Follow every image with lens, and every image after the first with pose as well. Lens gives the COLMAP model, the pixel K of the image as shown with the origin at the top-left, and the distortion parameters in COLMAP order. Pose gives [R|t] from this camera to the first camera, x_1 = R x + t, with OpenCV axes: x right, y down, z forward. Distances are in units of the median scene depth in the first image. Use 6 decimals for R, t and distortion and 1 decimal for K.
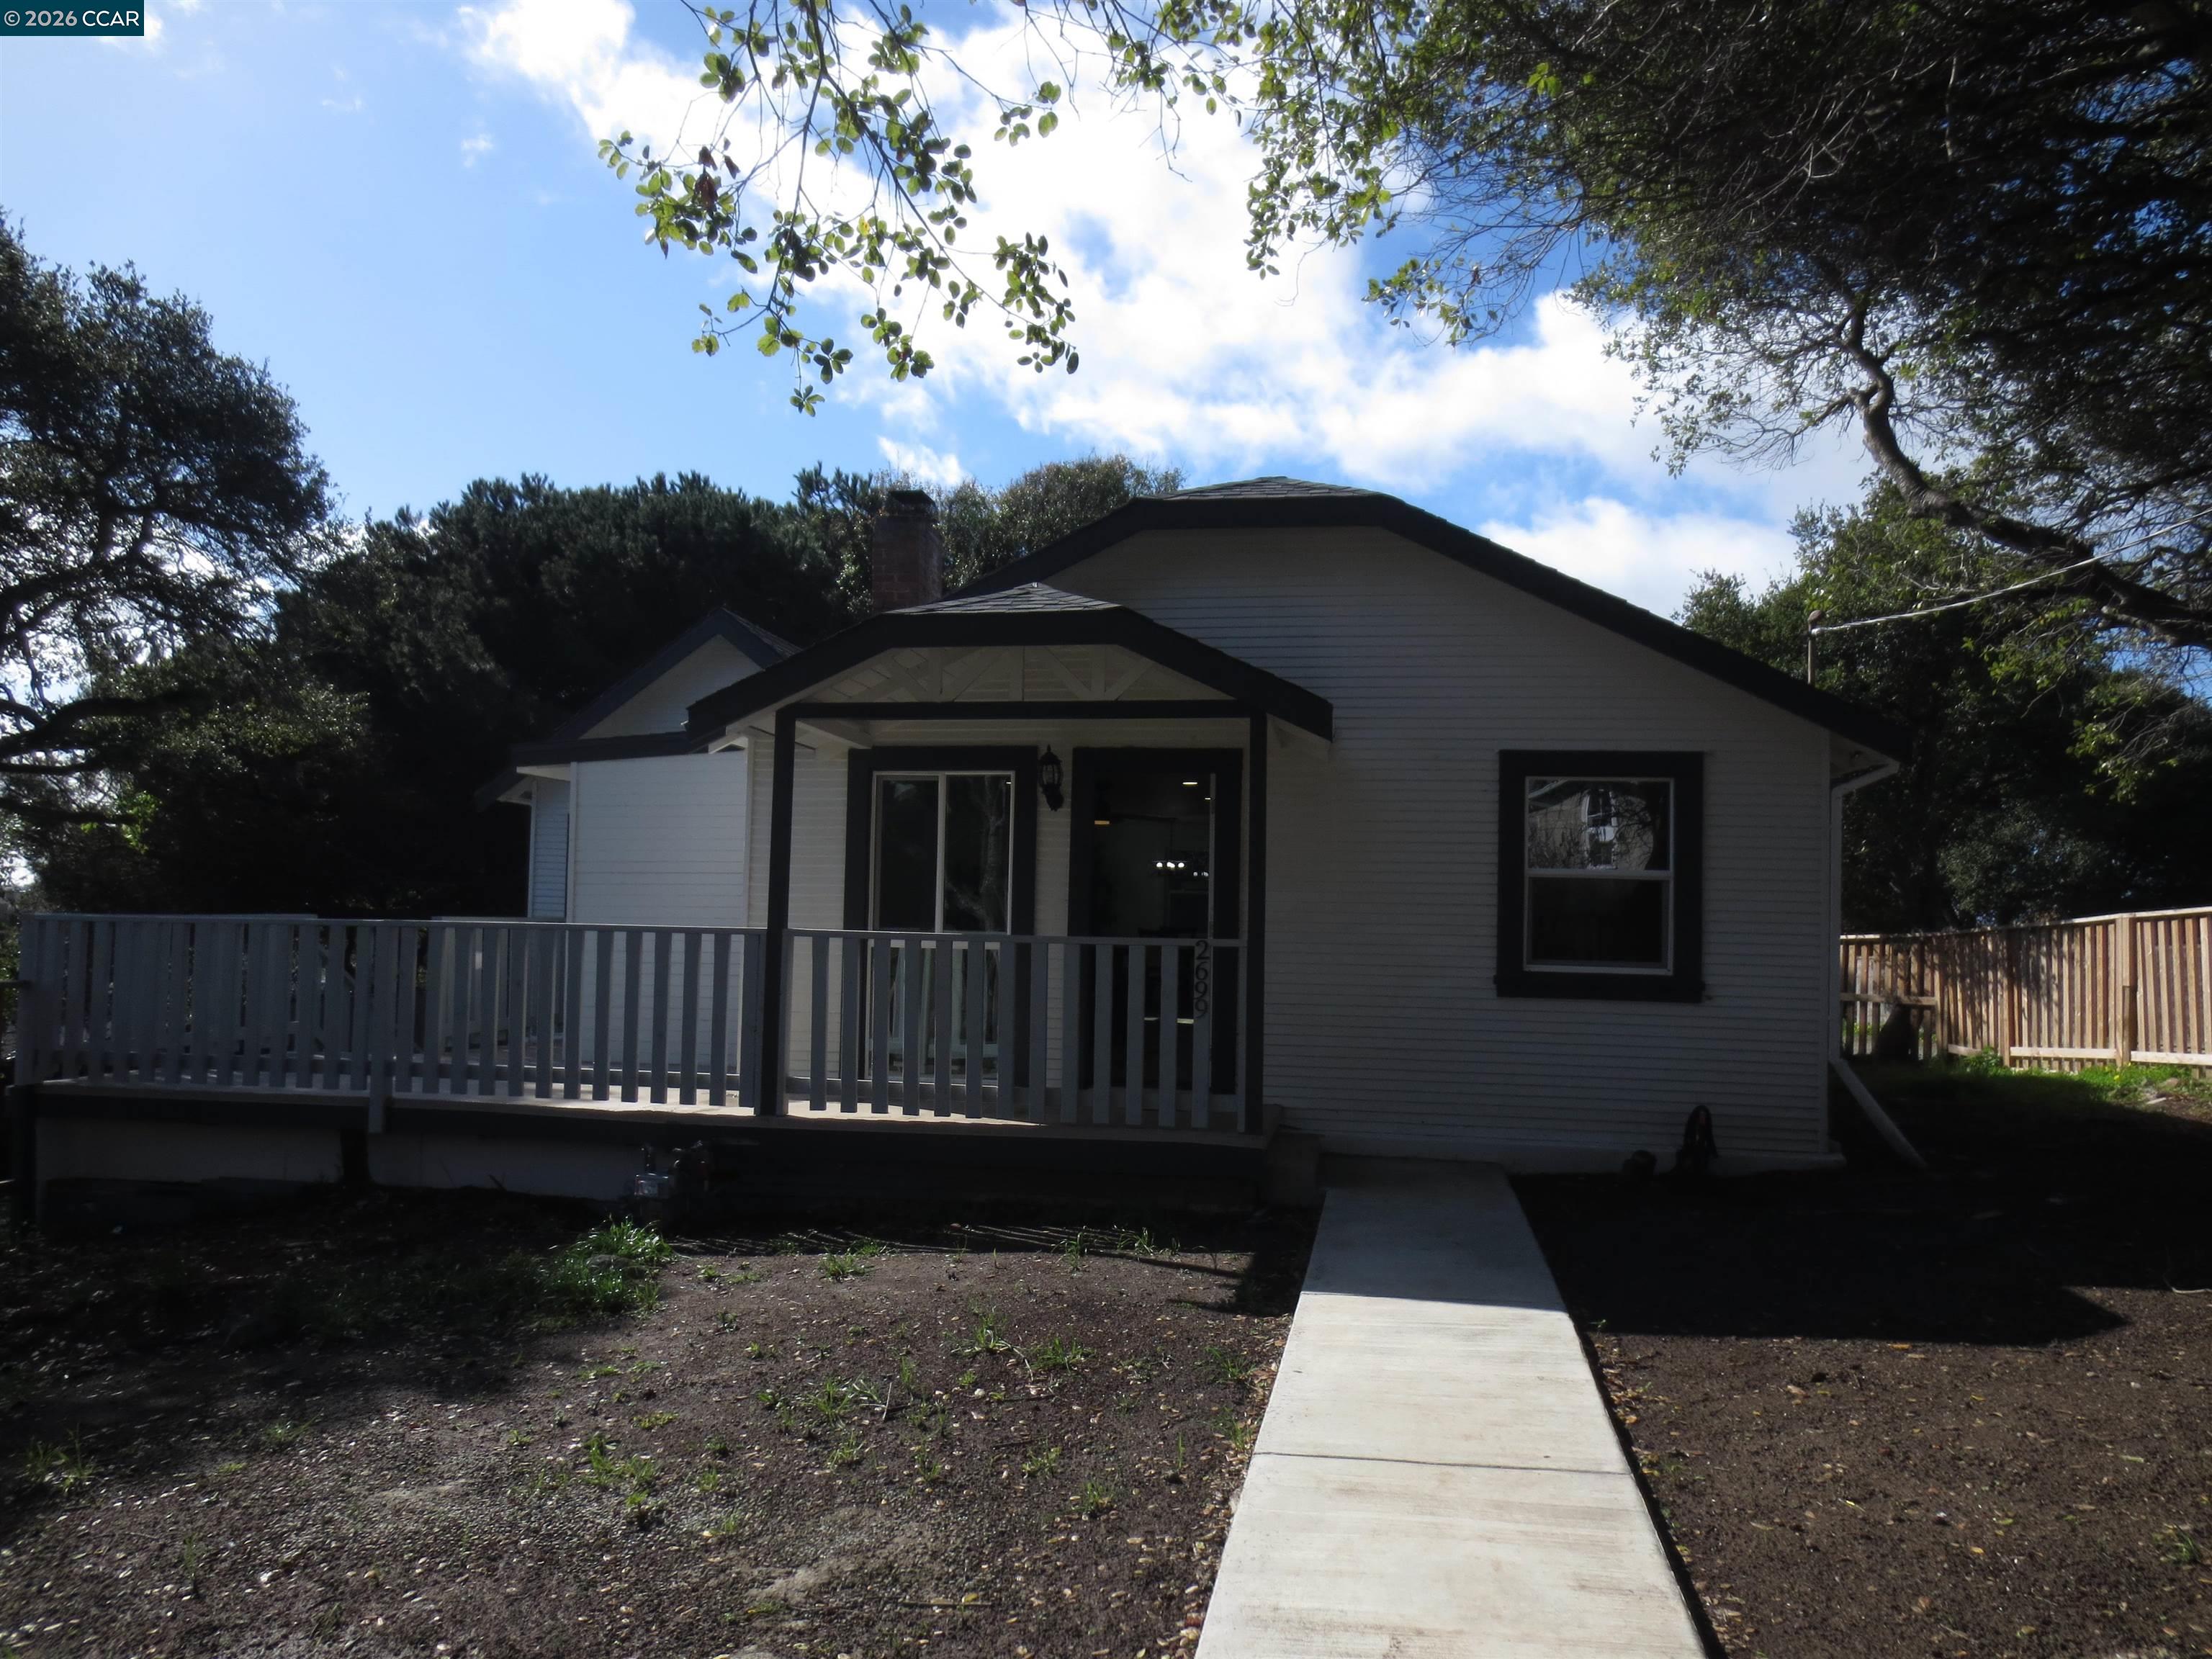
lens RADIAL K [[1517.1, 0, 1106.0], [0, 1517.1, 829.5], [0, 0, 1]] dist [-0.028170, 0.000556]
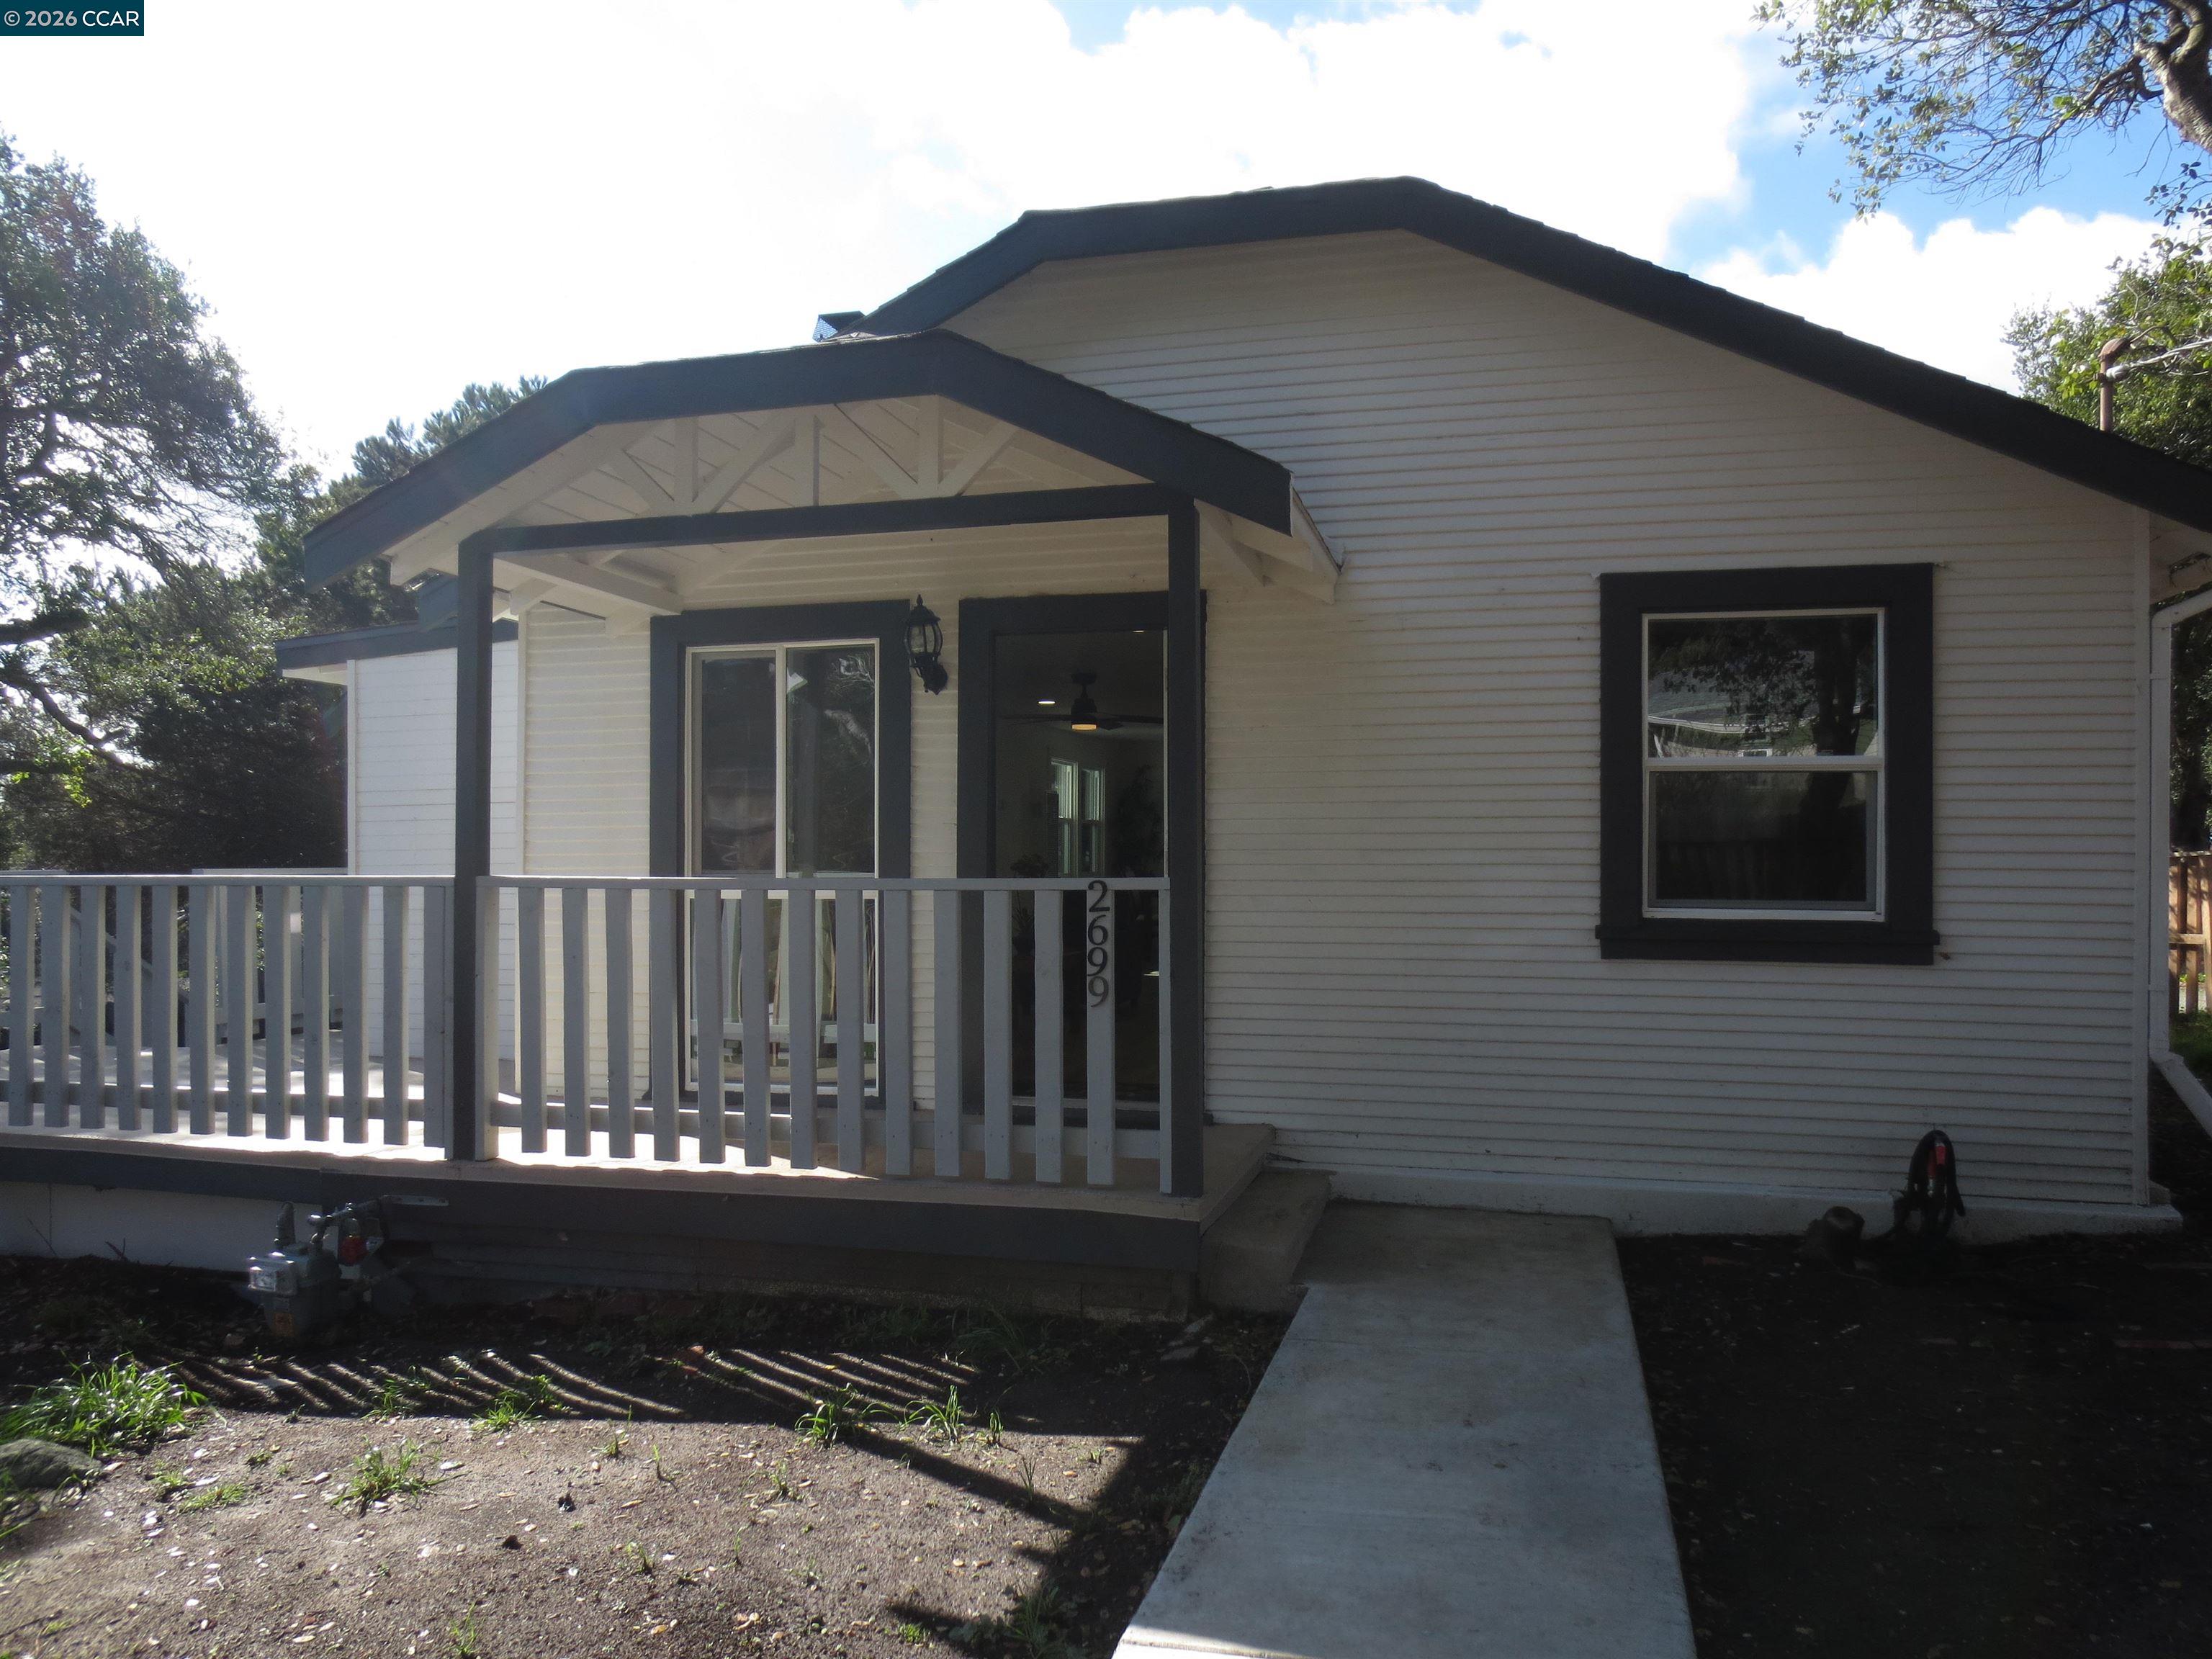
lens RADIAL K [[1582.8, 0, 1106.0], [0, 1582.8, 829.5], [0, 0, 1]] dist [-0.011506, 0.001042]
pose [[0.997024, -0.022555, -0.073712, 0.097092], [0.025439, 0.998938, 0.038427, 0.023921], [0.072767, -0.040188, 0.996539, 0.310752]]
